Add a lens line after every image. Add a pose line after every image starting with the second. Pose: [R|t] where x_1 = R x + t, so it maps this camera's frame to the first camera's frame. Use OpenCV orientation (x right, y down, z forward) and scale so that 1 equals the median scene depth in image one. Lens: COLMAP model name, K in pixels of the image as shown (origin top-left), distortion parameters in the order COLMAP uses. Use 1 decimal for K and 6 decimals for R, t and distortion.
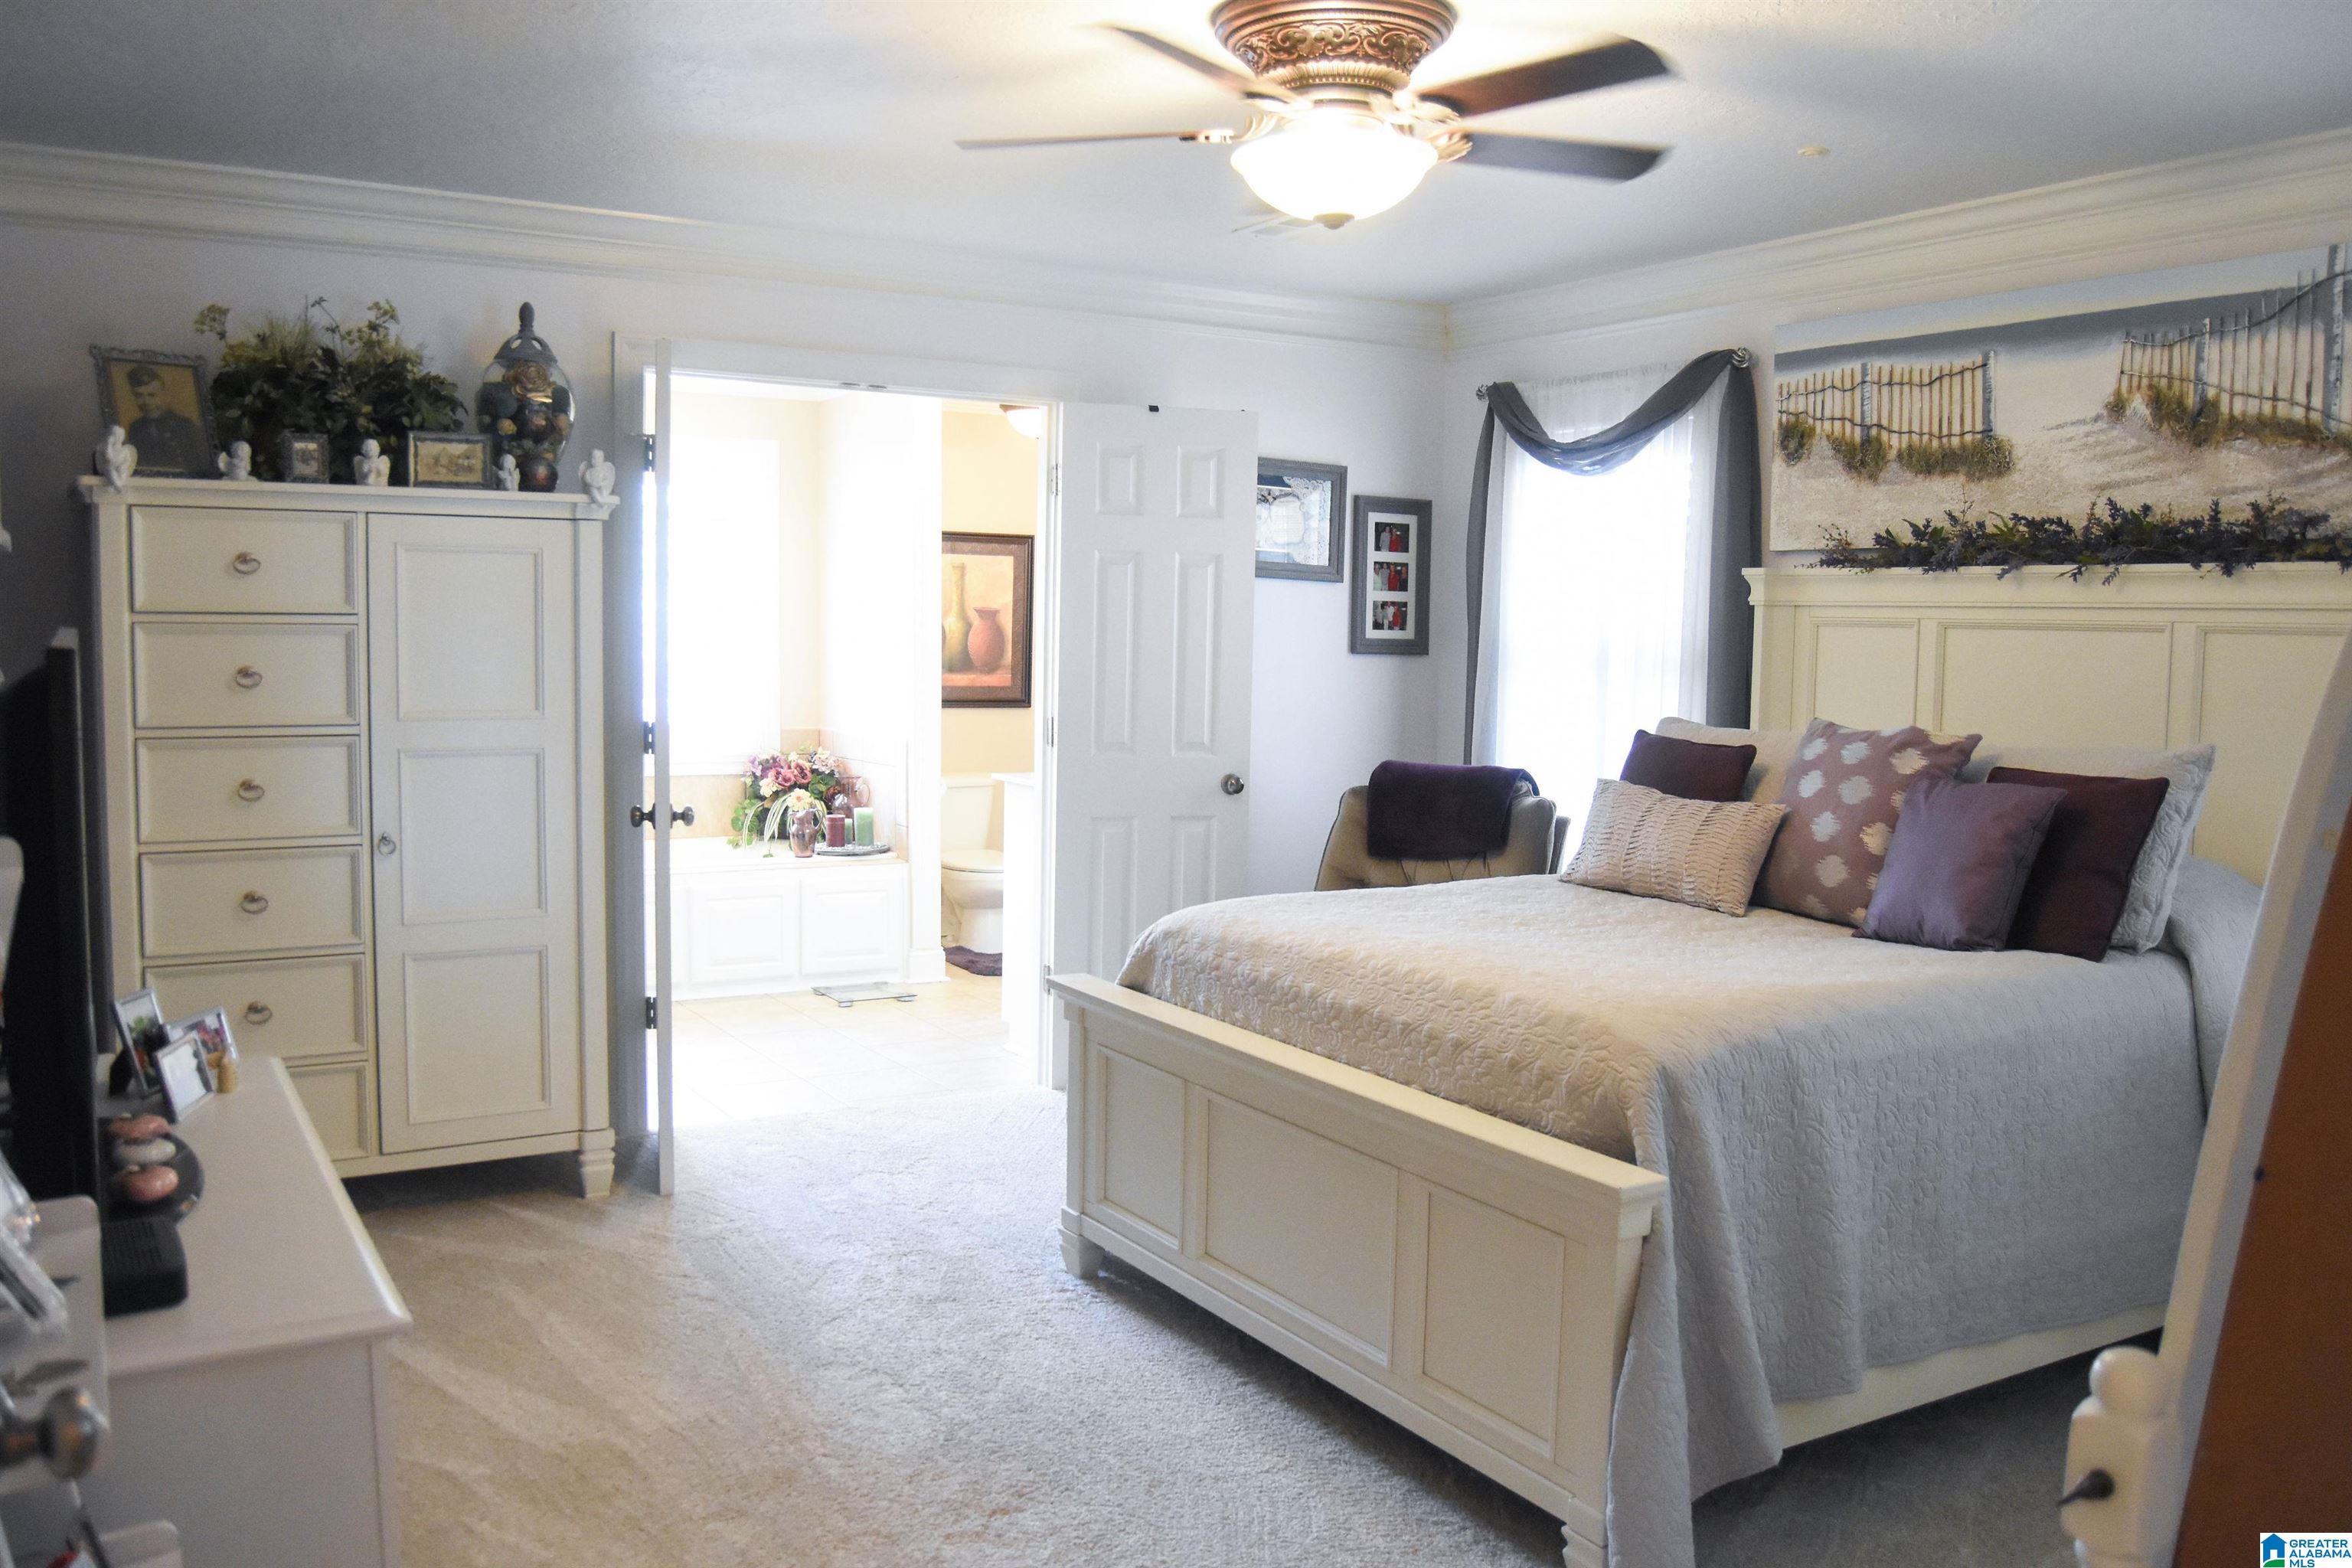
lens RADIAL K [[1872.2, 0, 1176.0], [0, 1872.2, 784.0], [0, 0, 1]] dist [-0.097270, 0.040138]
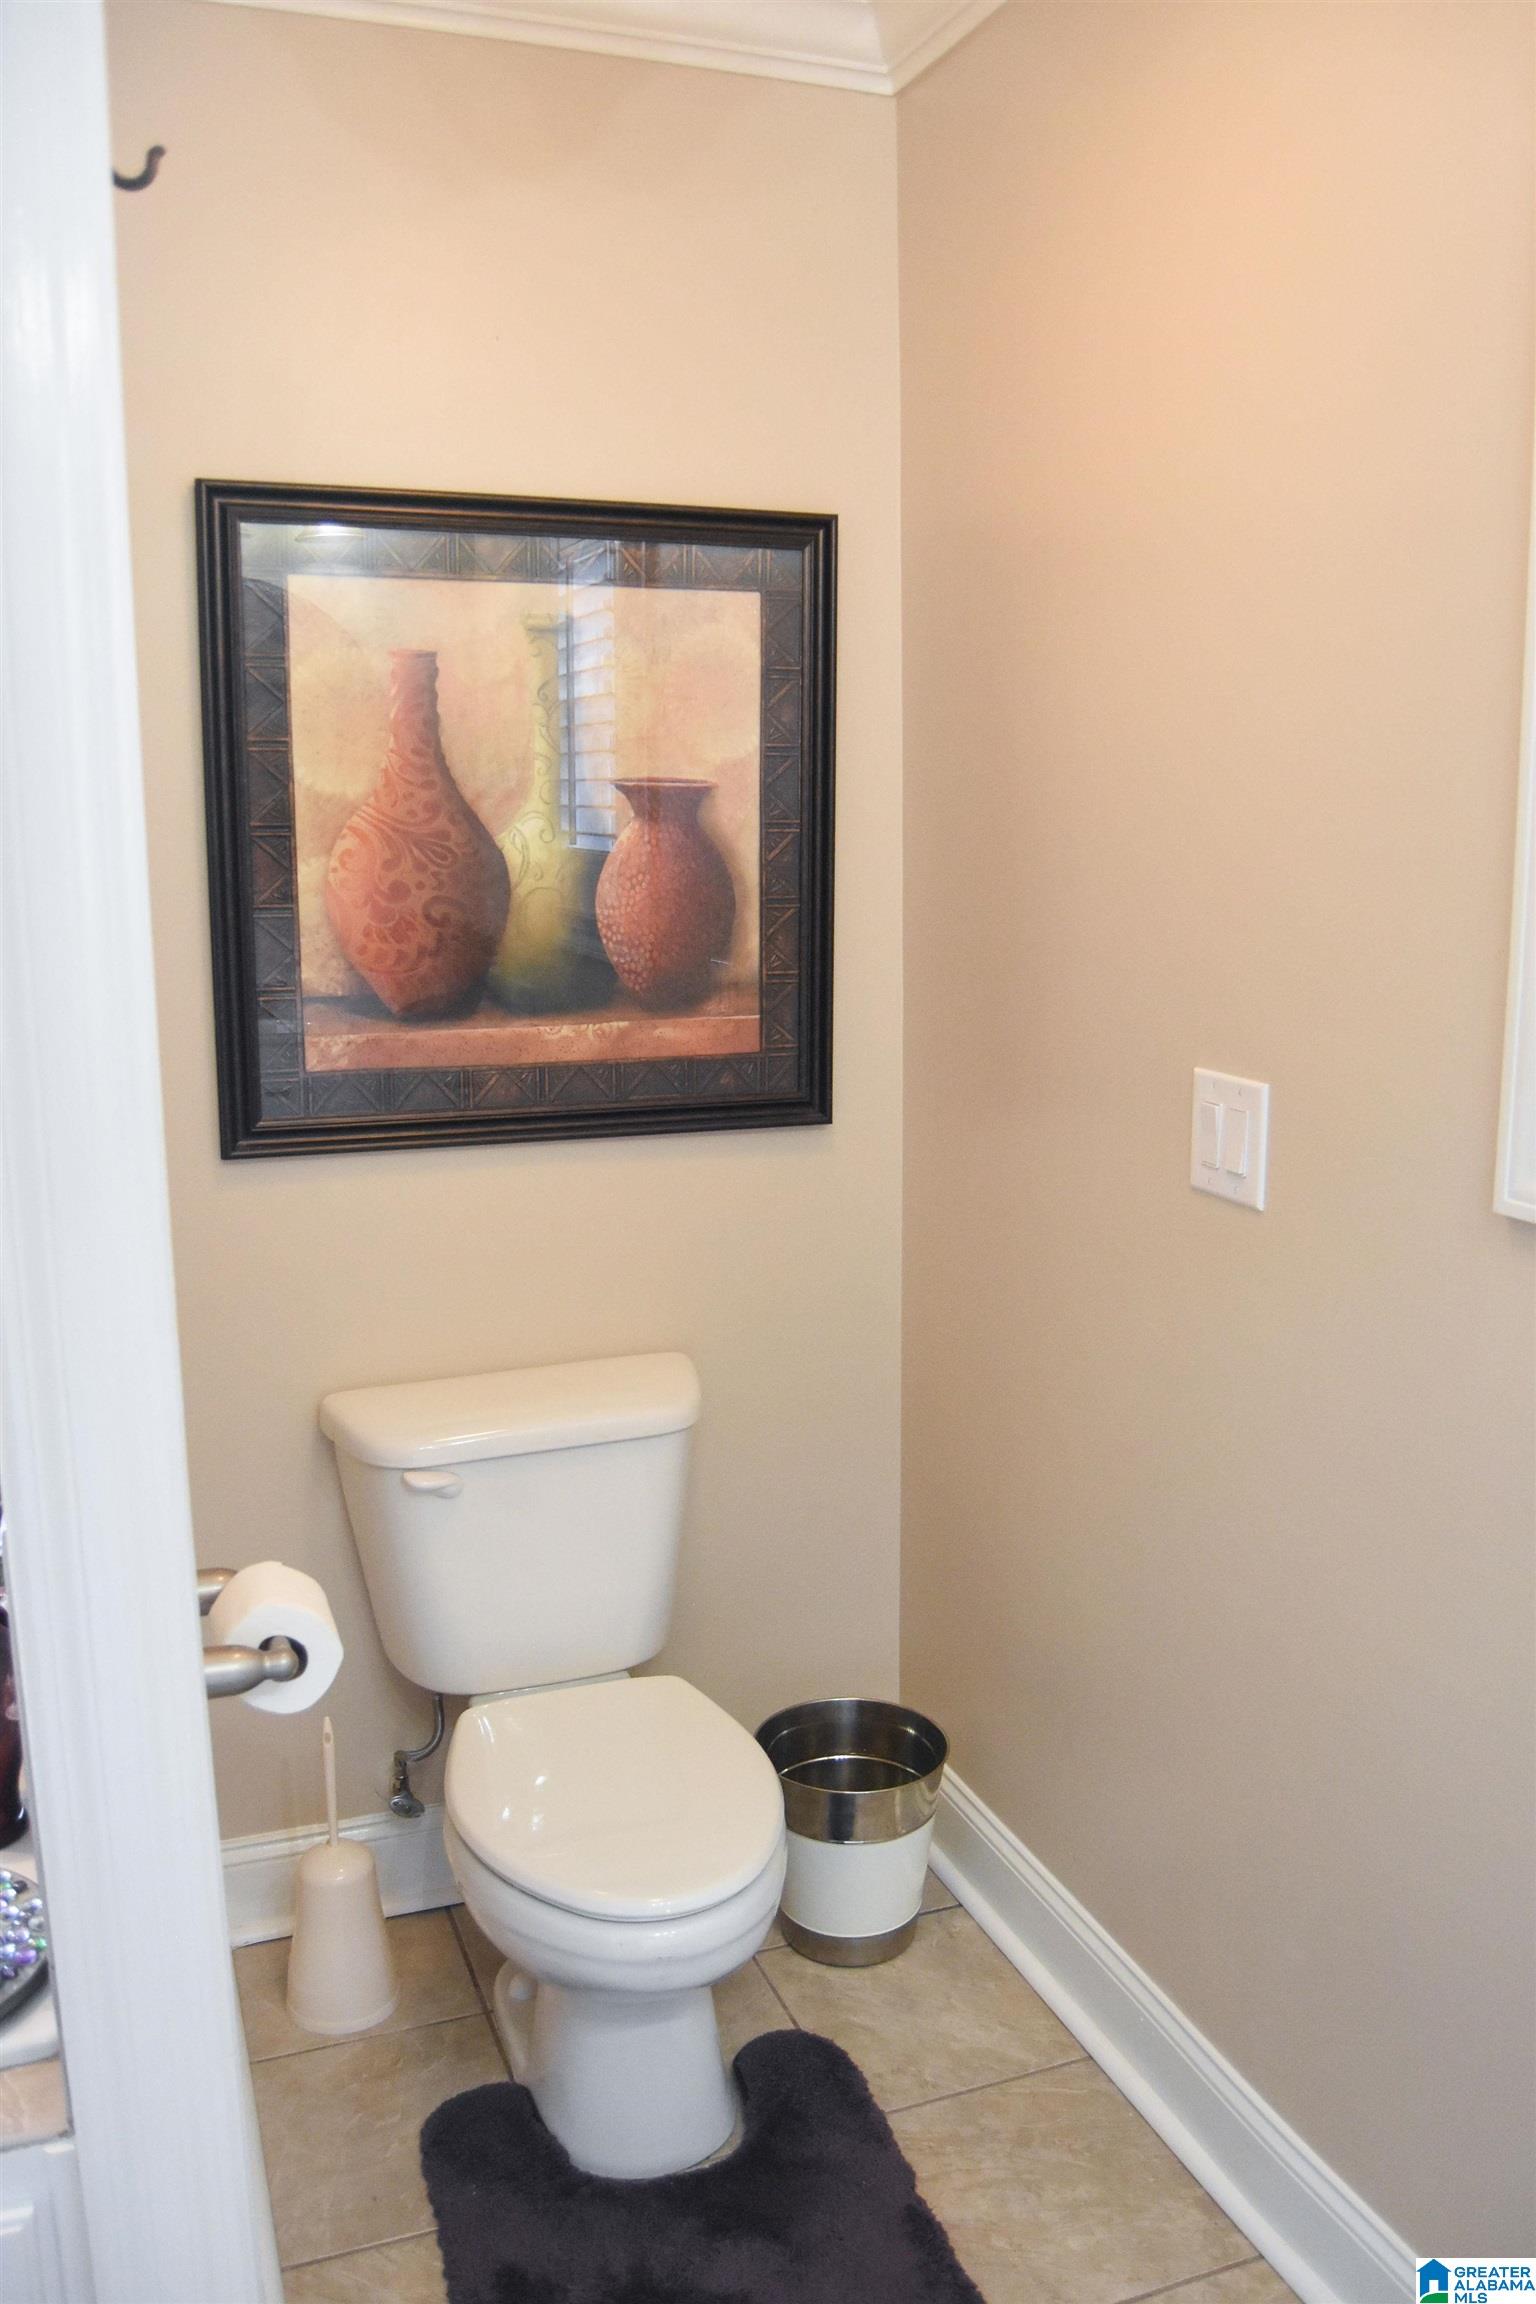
lens RADIAL K [[1834.0, 0, 720.0], [0, 1834.0, 1148.7], [0, 0, 1]] dist [-0.097270, 0.040138]
pose [[0.979414, 0.017013, -0.201142, -0.038878], [0.002192, 0.995487, 0.094872, -0.067921], [0.201848, -0.093359, 0.974957, 0.760623]]
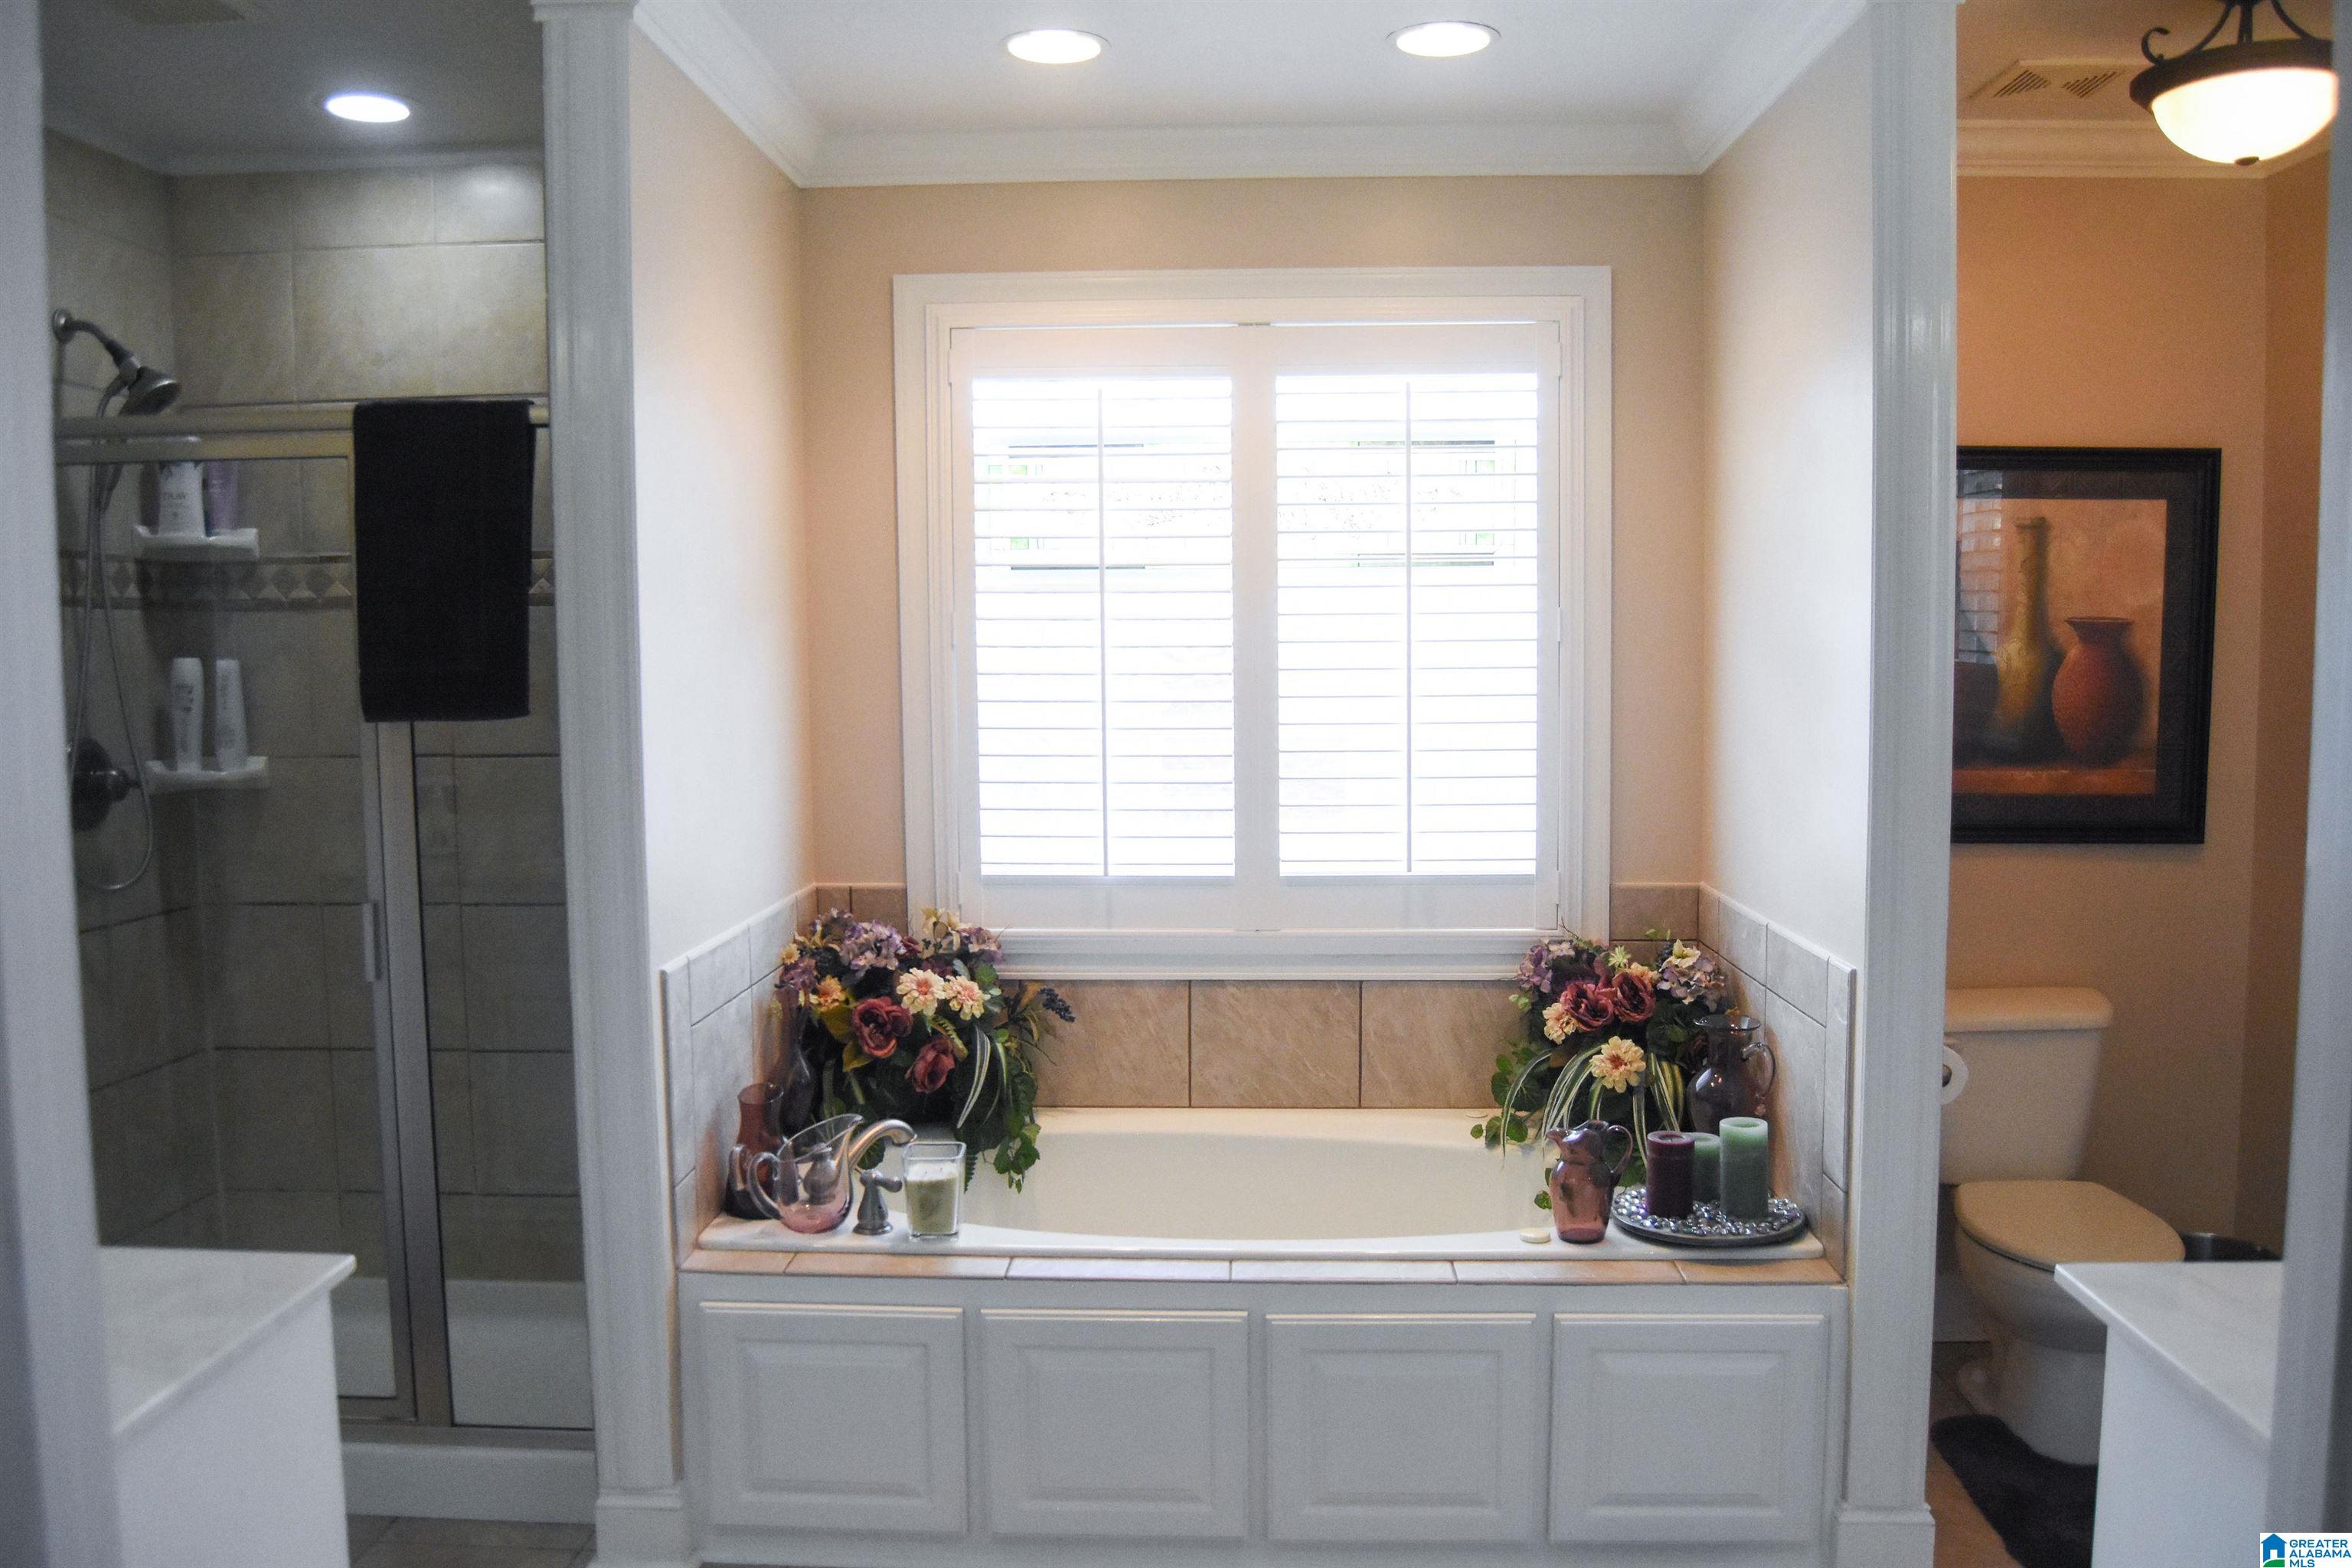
lens RADIAL K [[1872.2, 0, 1176.0], [0, 1872.2, 784.0], [0, 0, 1]] dist [-0.097270, 0.040138]
pose [[0.836204, 0.021168, -0.548009, -0.047817], [-0.028102, 0.999596, -0.004268, -0.048977], [0.547697, 0.018969, 0.836461, 0.540827]]
